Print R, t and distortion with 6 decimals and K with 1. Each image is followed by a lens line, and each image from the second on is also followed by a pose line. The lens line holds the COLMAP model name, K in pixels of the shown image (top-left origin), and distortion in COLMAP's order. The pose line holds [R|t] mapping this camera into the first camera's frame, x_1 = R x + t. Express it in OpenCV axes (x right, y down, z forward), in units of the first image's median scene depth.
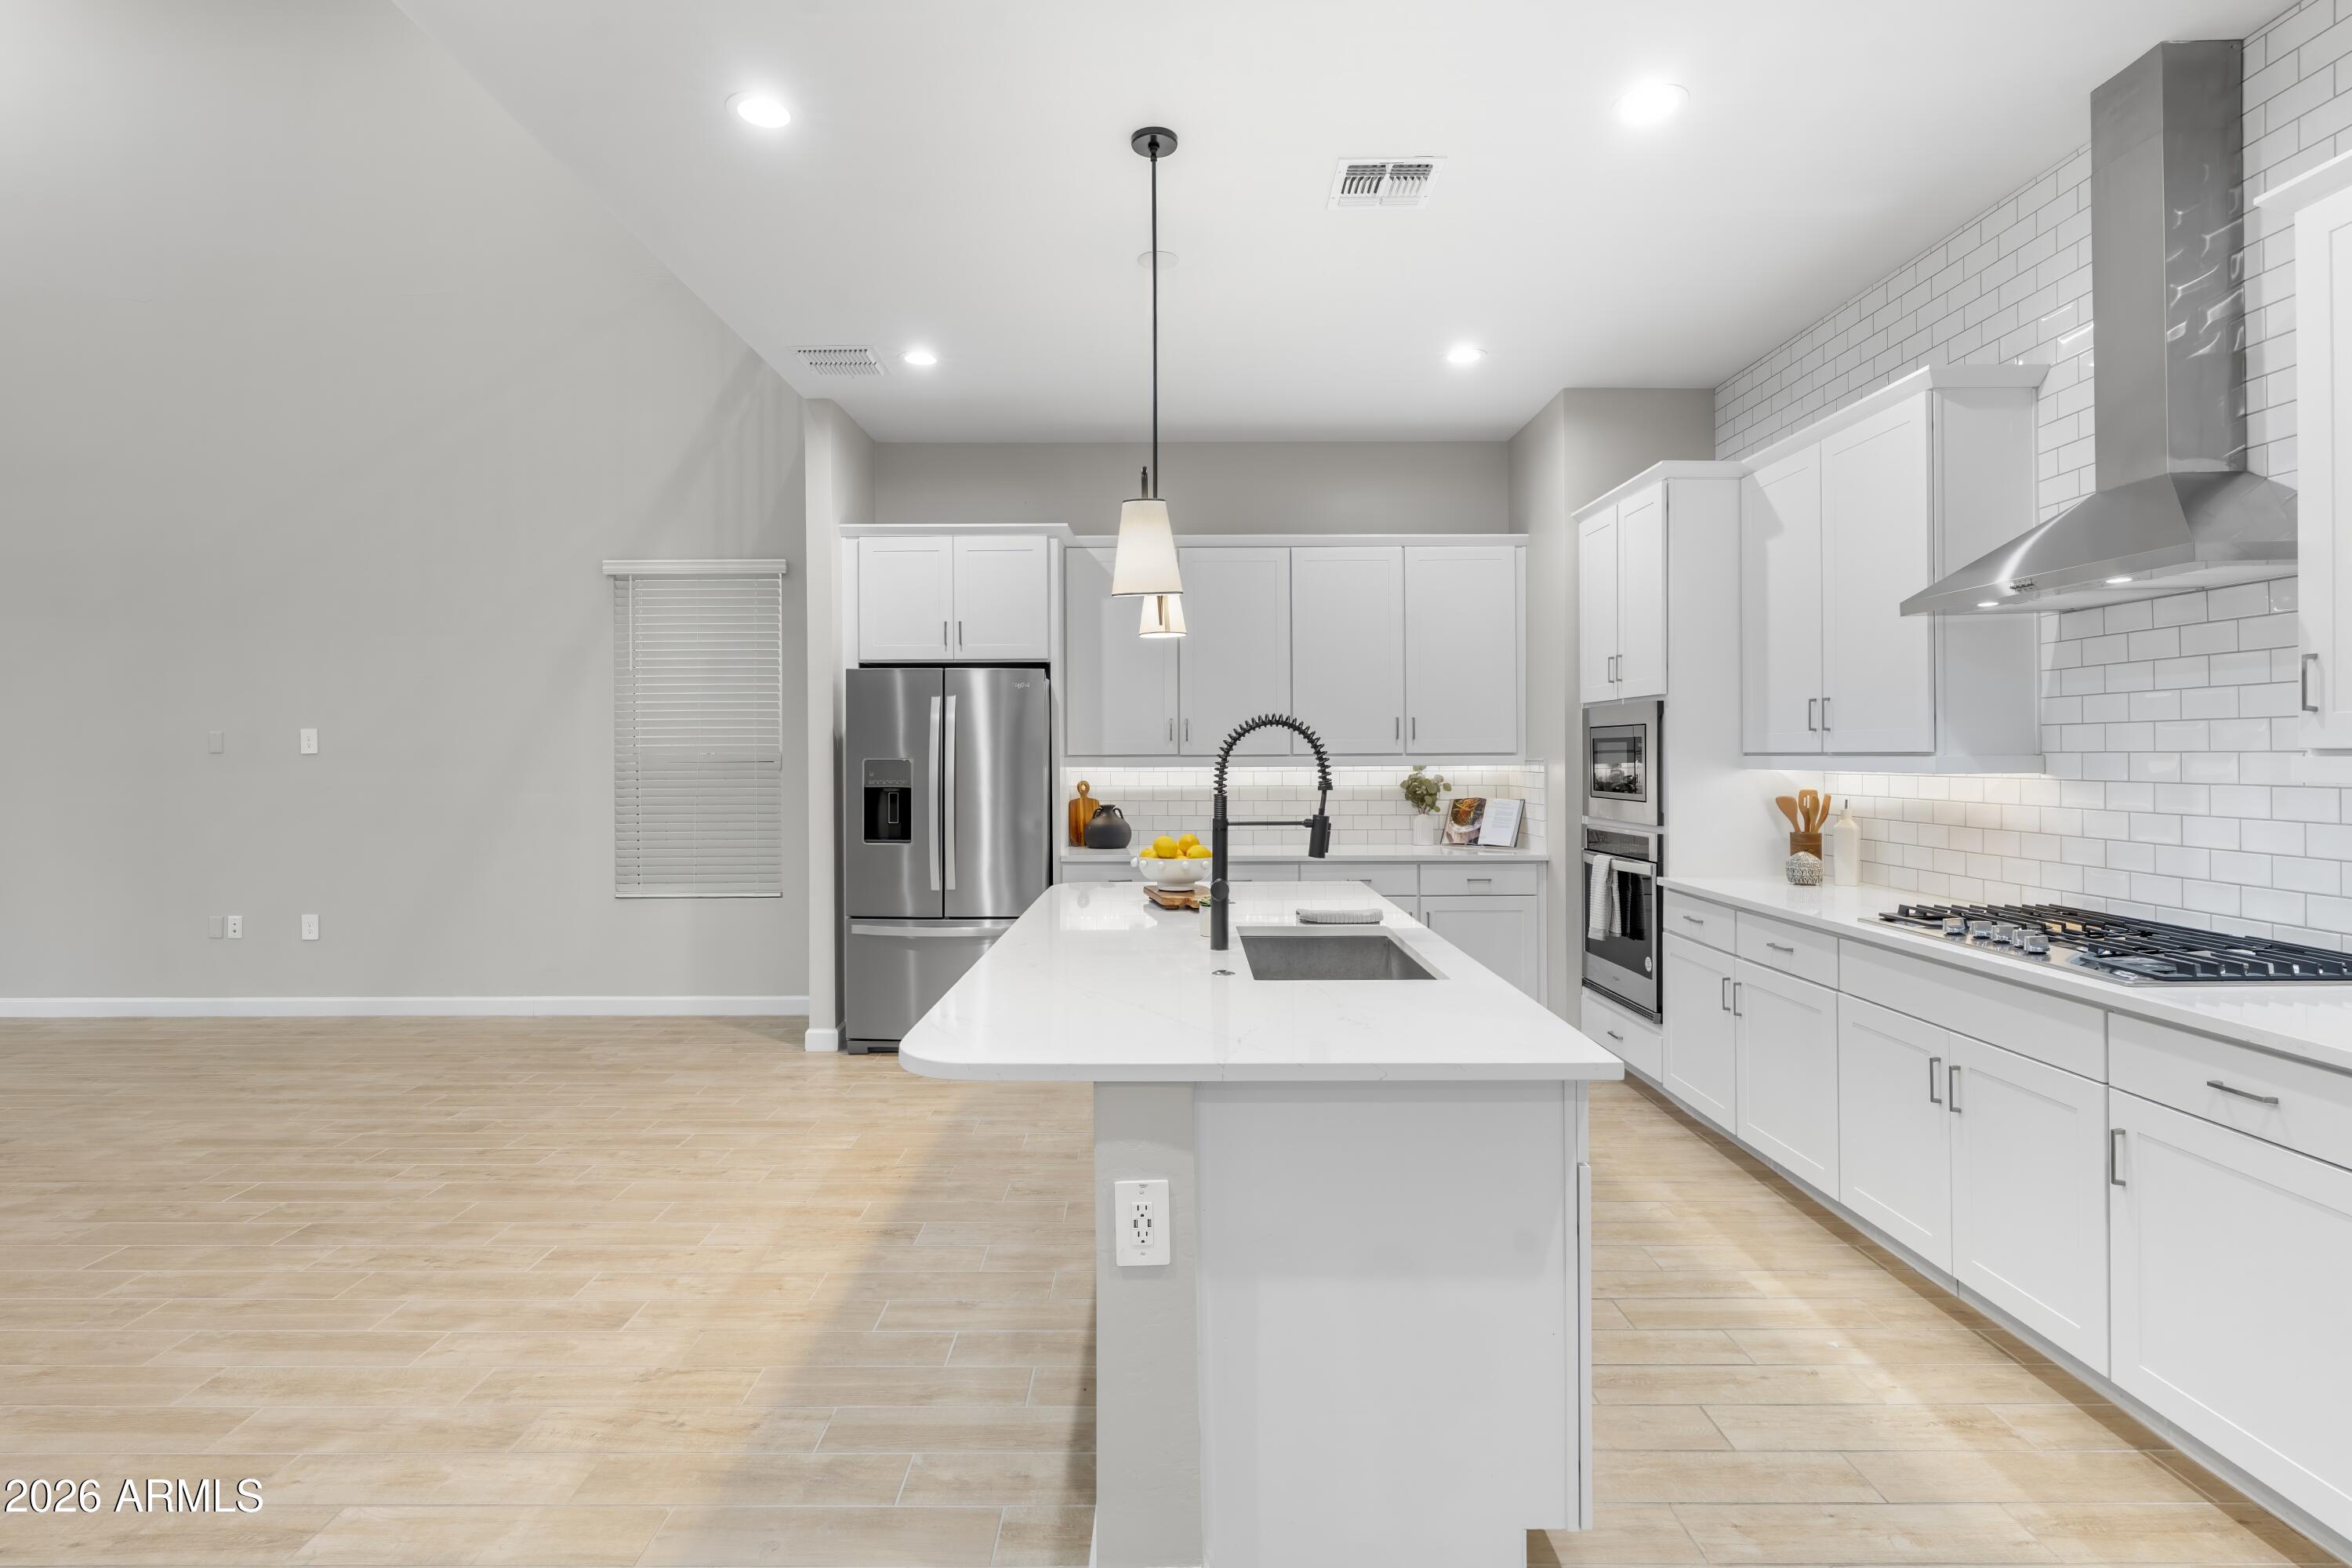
lens RADIAL K [[1138.9, 0, 1169.0], [0, 1138.9, 751.3], [0, 0, 1]] dist [-0.004880, 0.000505]
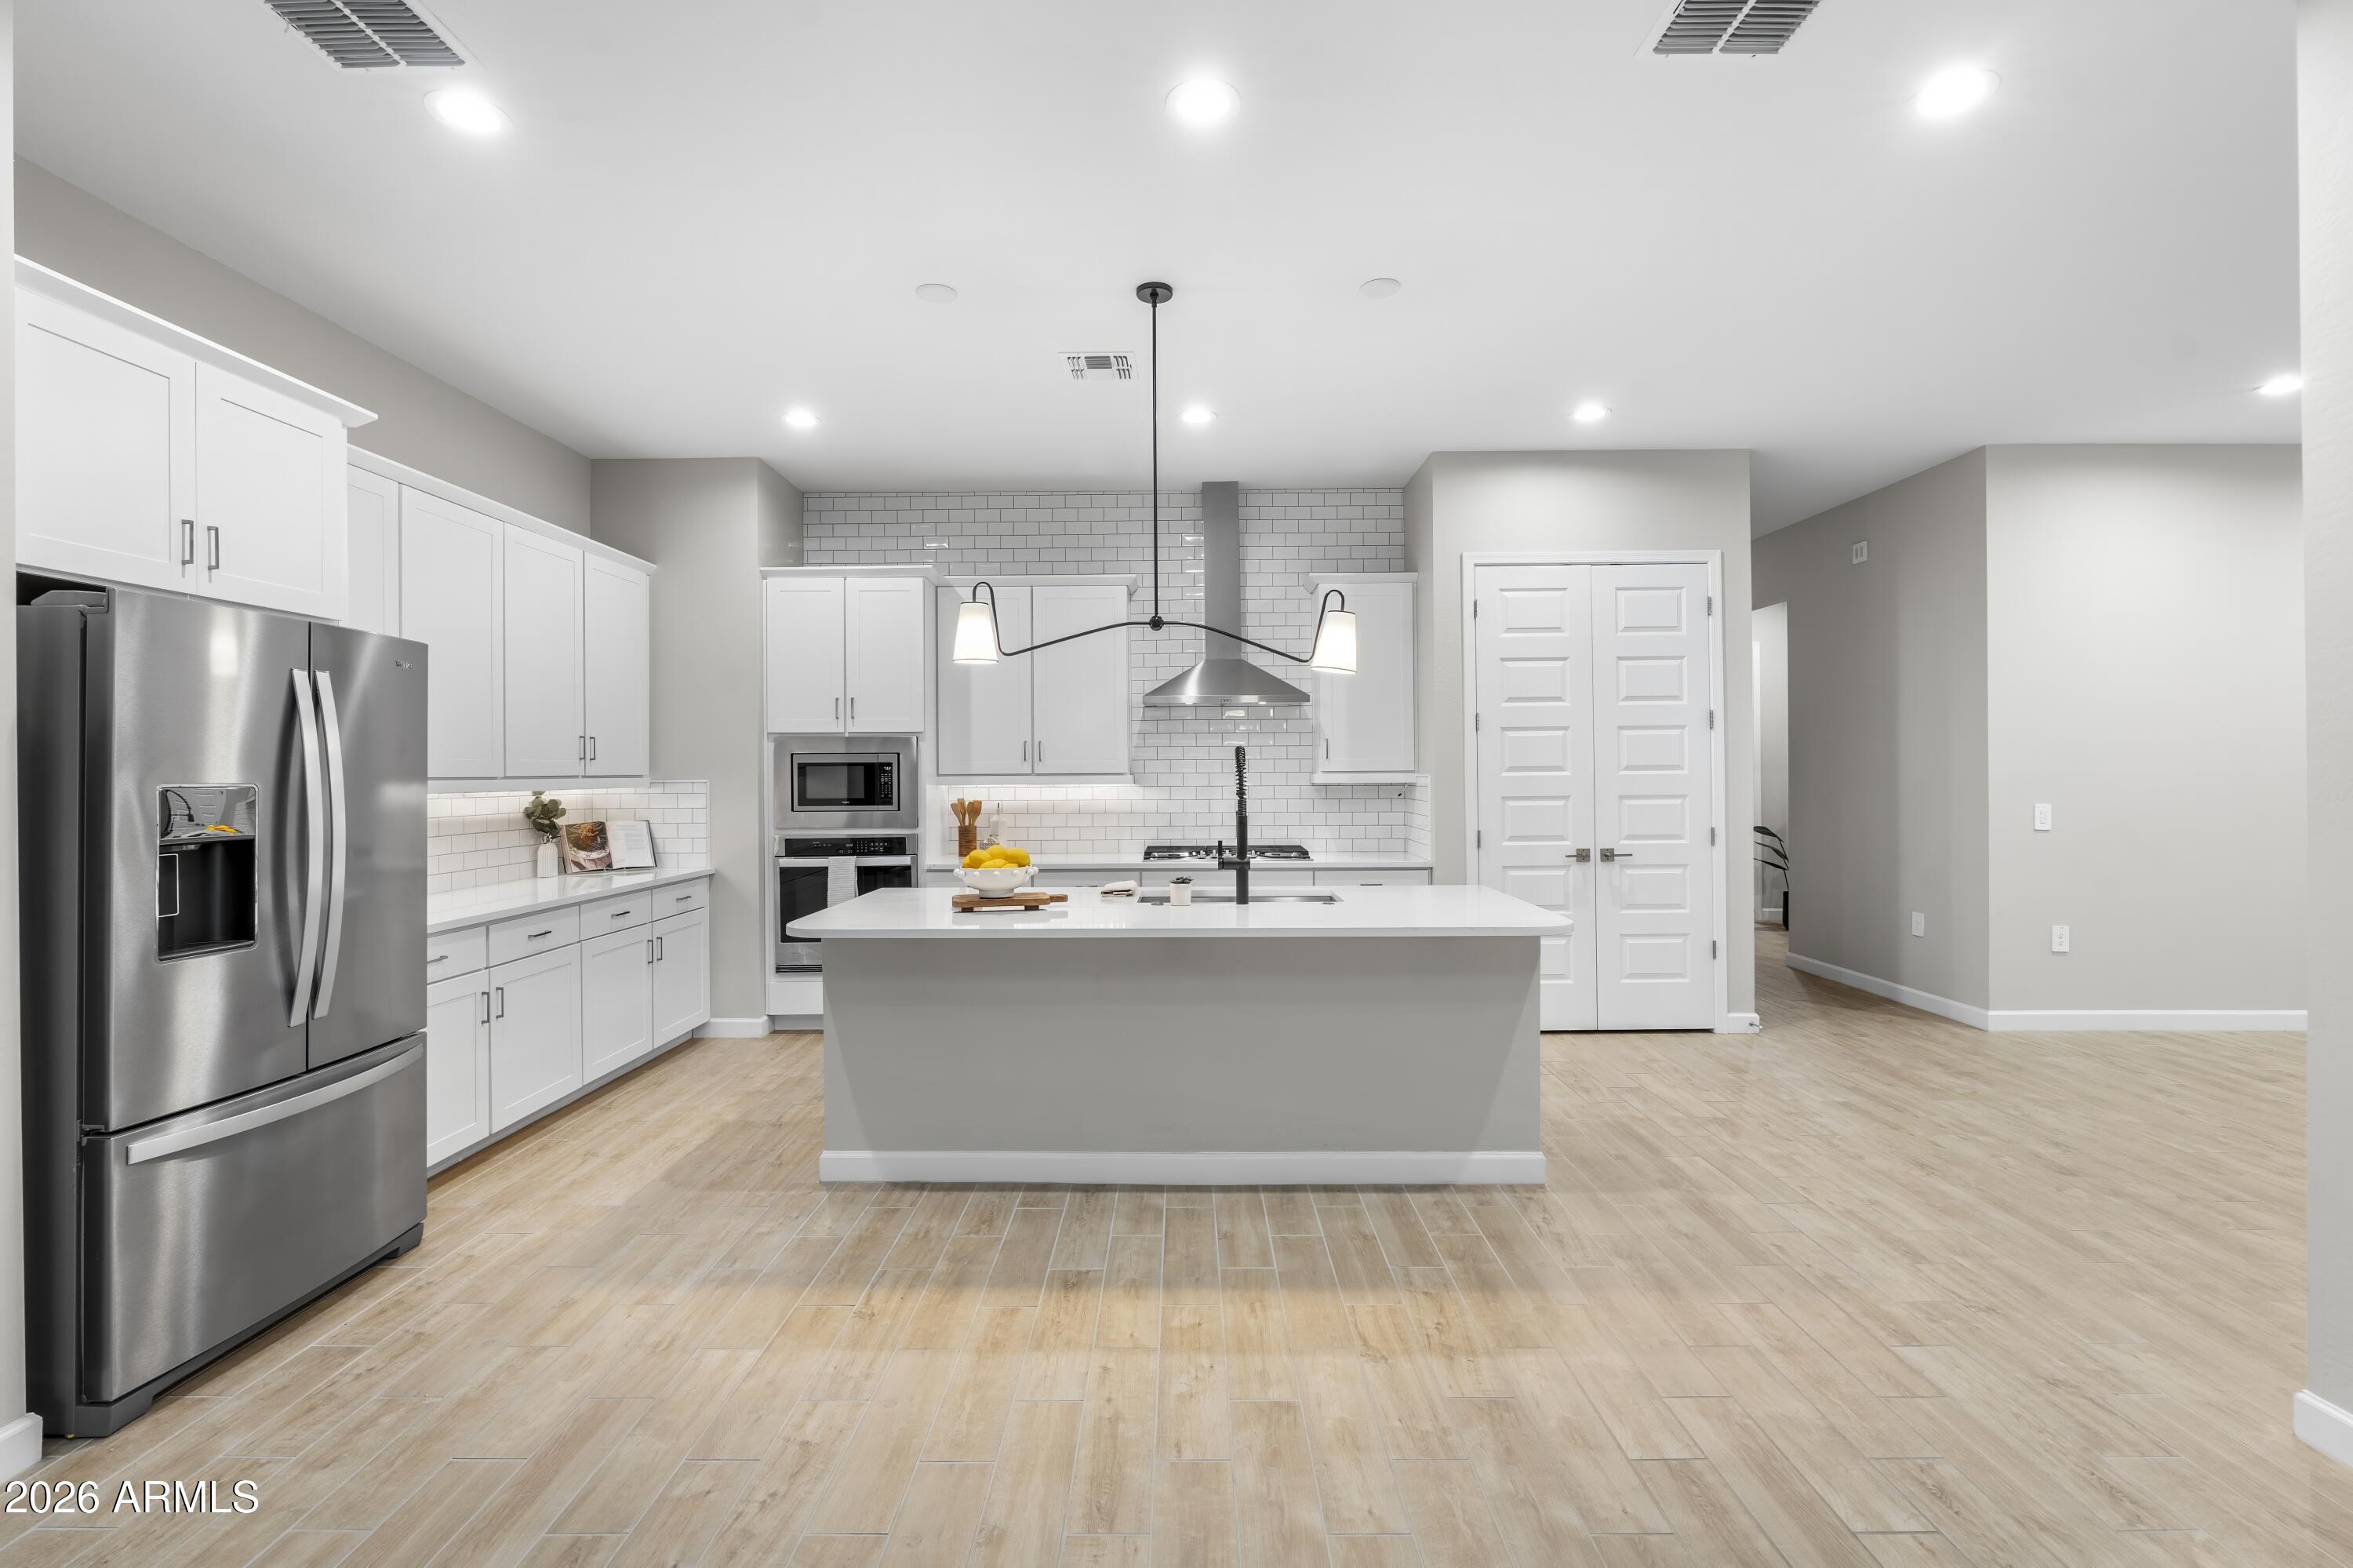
lens RADIAL K [[1041.6, 0, 1171.5], [0, 1041.6, 771.6], [0, 0, 1]] dist [-0.004366, -0.000184]
pose [[0.007555, 0.004951, 0.999959, -0.795271], [0.003276, 0.999982, -0.004976, 0.005302], [-0.999966, 0.003314, 0.007539, 0.658021]]
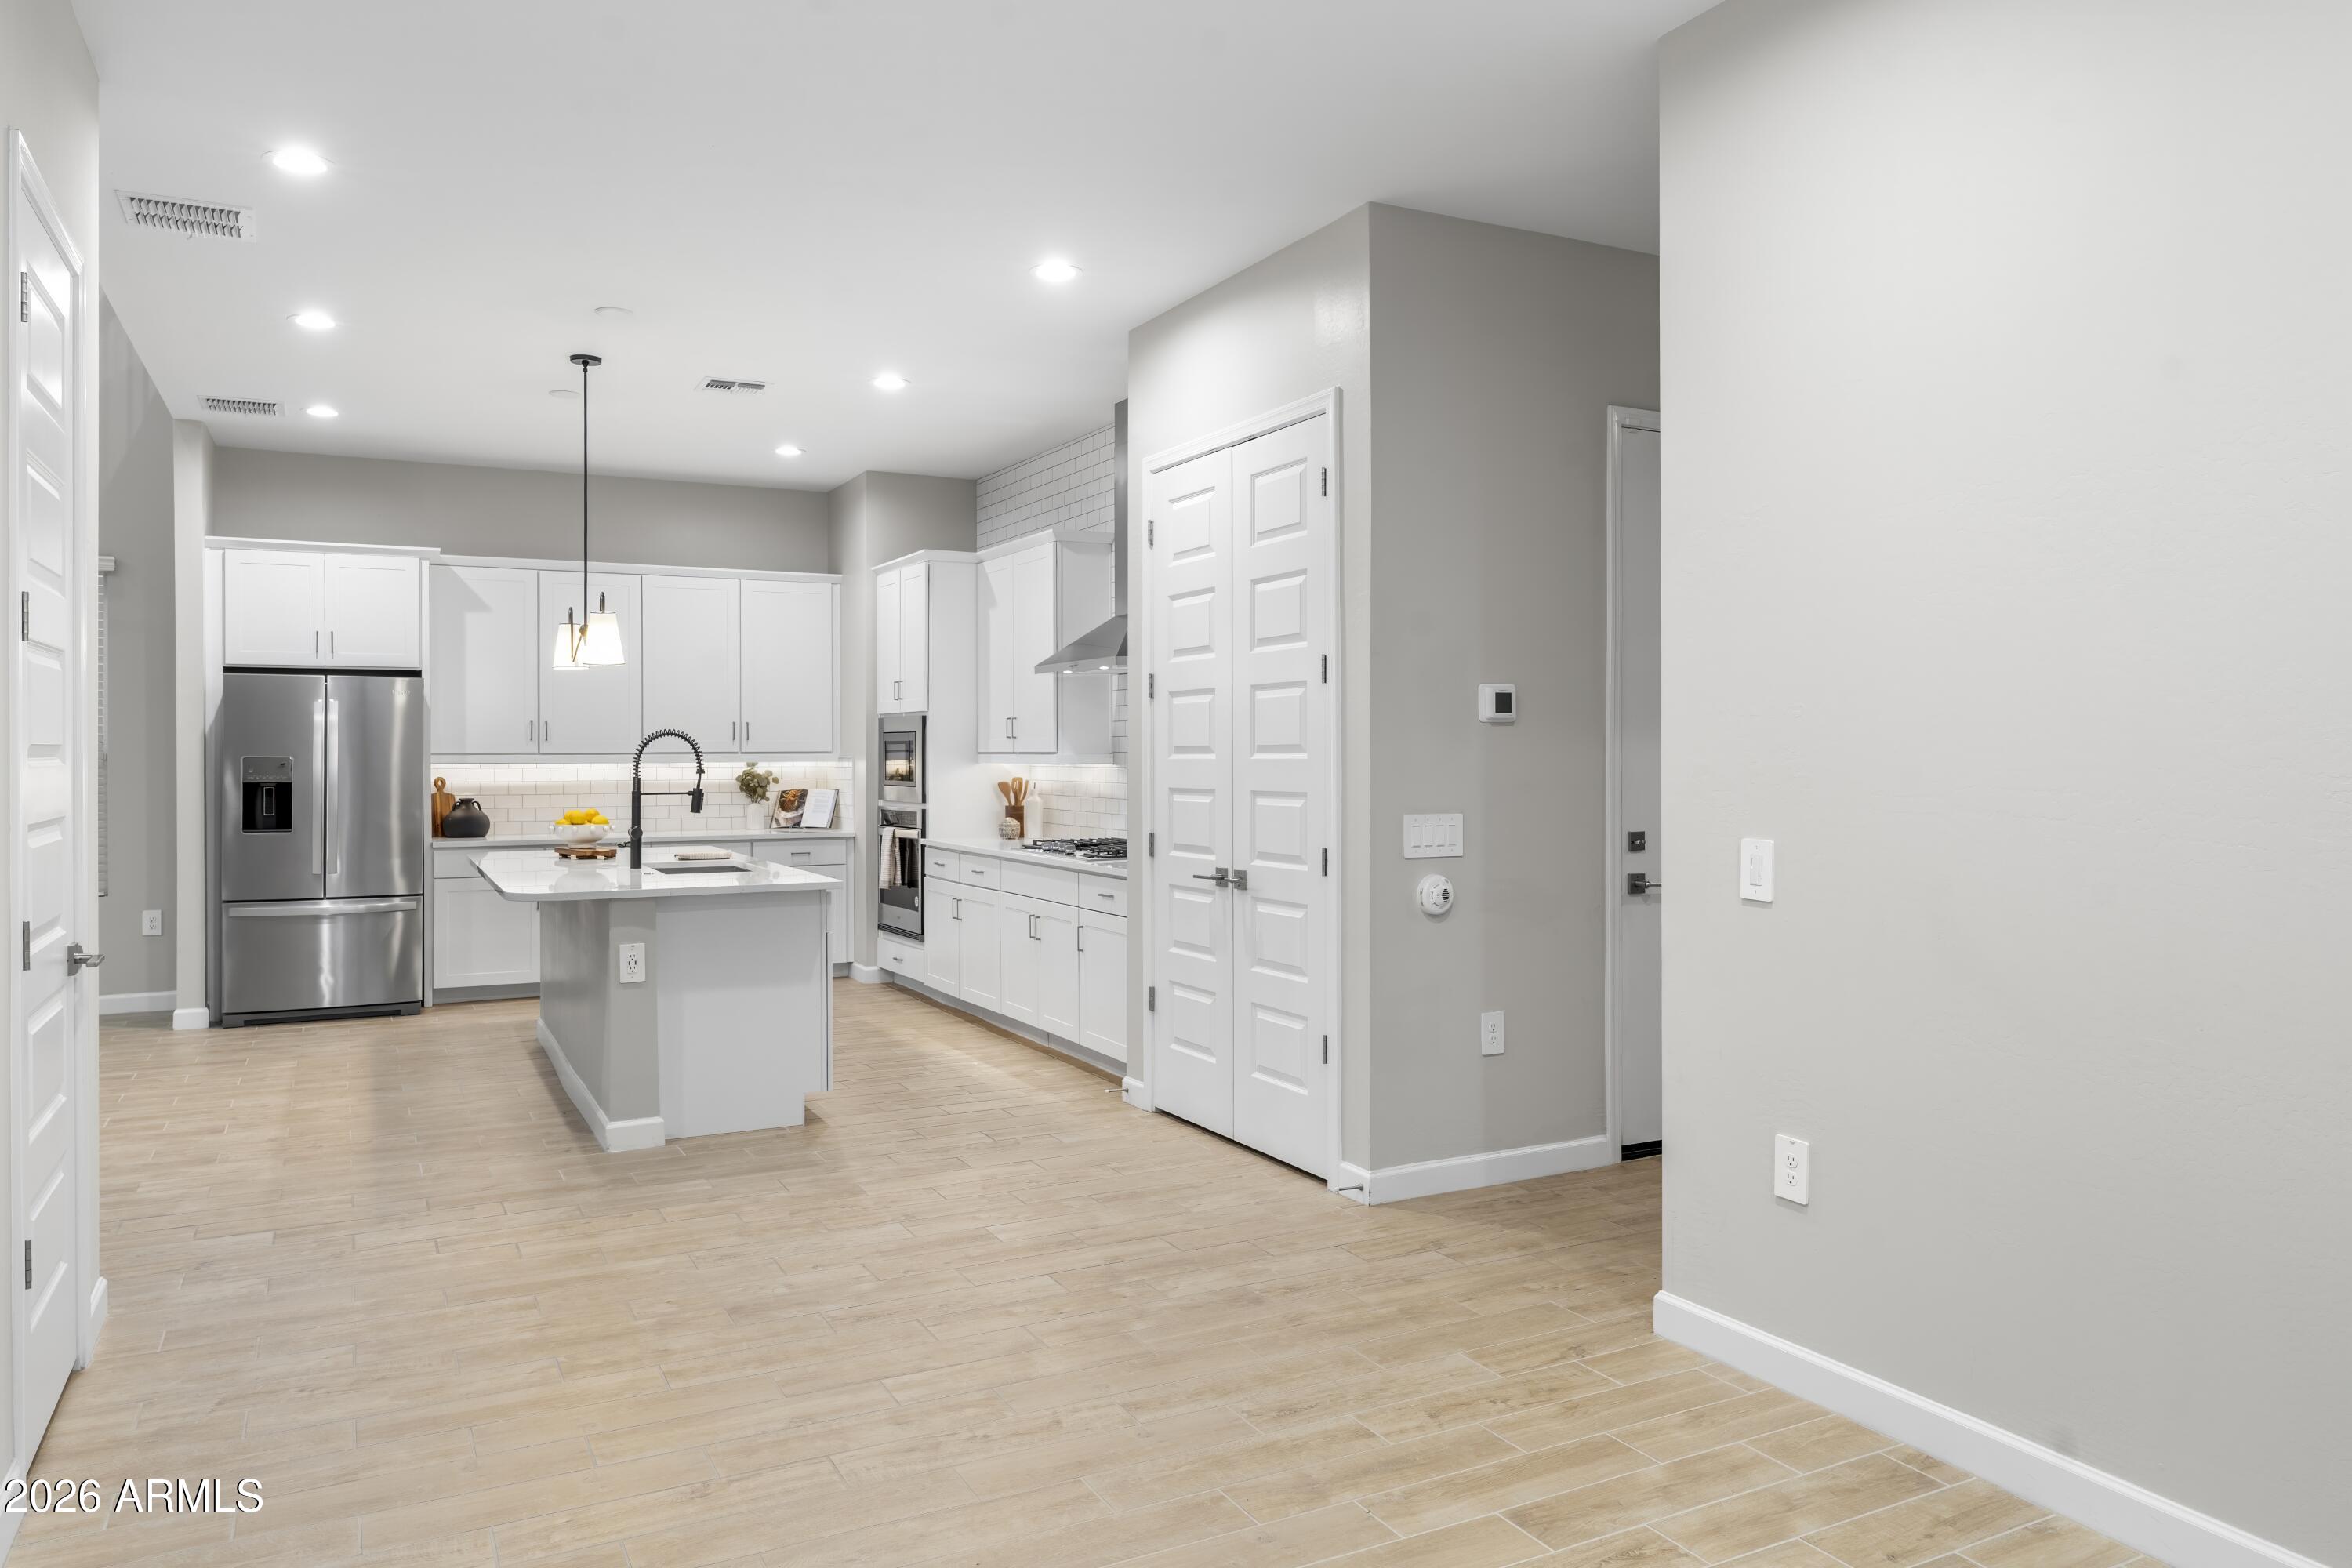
lens RADIAL K [[1592.8, 0, 1165.8], [0, 1592.8, 743.7], [0, 0, 1]] dist [-0.000505, 0.000919]
pose [[0.889192, 0.003717, 0.457519, -0.204786], [-0.002413, 0.999991, -0.003436, -0.002810], [-0.457527, 0.001952, 0.889193, -0.882231]]
